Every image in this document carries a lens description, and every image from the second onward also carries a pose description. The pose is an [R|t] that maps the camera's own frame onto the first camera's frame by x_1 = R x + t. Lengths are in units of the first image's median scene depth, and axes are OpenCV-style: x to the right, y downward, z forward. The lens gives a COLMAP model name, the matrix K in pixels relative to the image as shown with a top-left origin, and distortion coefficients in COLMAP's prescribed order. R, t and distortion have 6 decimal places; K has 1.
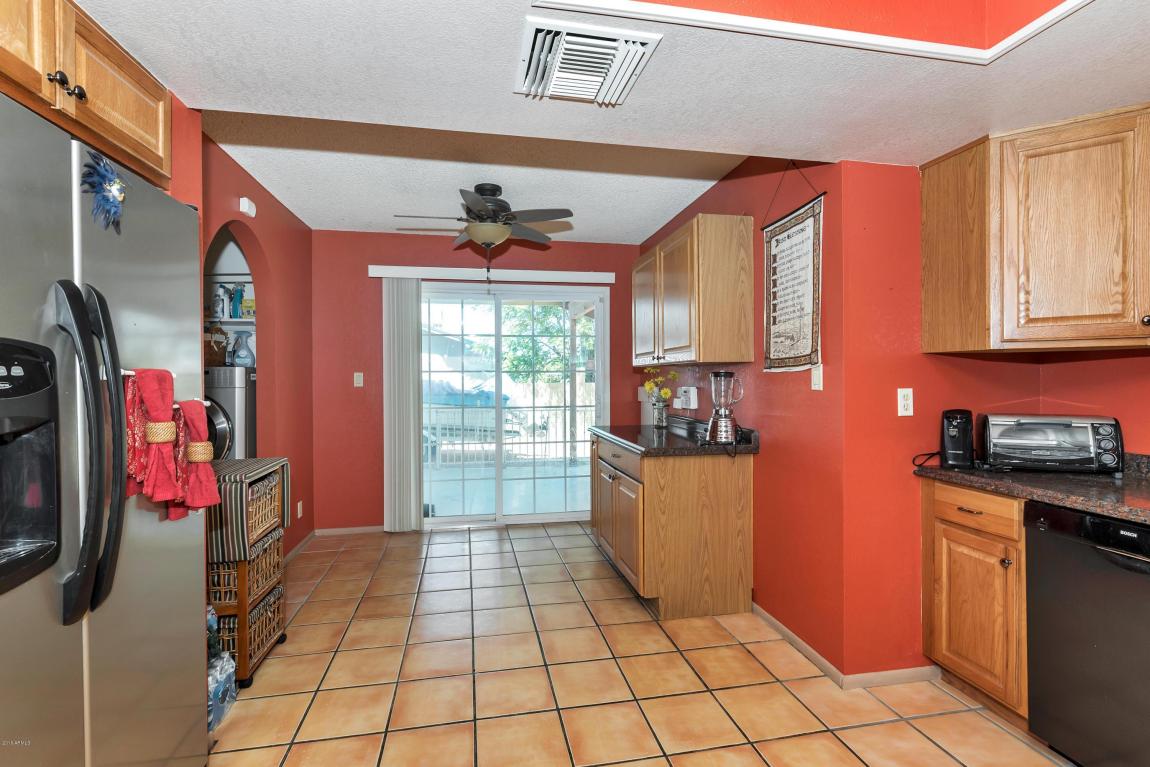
lens RADIAL K [[517.1, 0, 571.1], [0, 517.1, 381.5], [0, 0, 1]] dist [-0.000402, -0.000144]
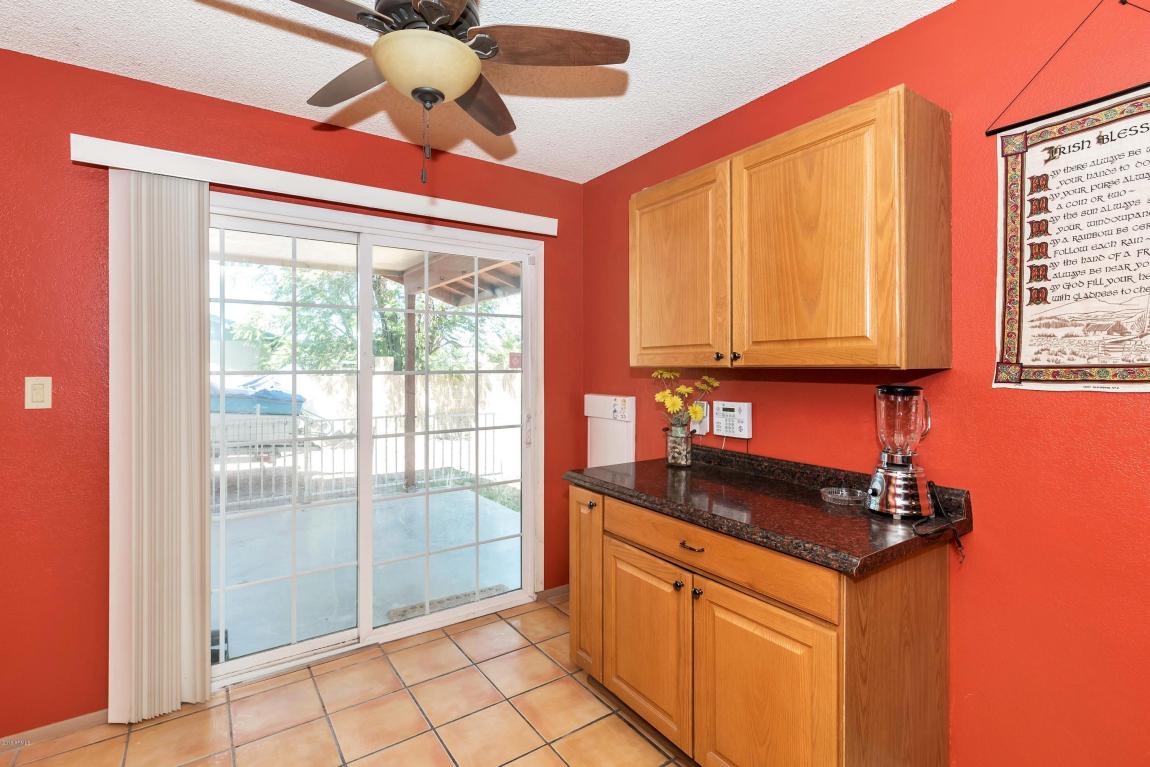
lens RADIAL K [[535.0, 0, 569.9], [0, 535.0, 368.0], [0, 0, 1]] dist [-0.003074, -0.000797]
pose [[0.920784, 0.006007, 0.390027, -0.280025], [-0.003688, 0.999971, -0.006695, -0.035344], [-0.390056, 0.004726, 0.920779, 0.662855]]
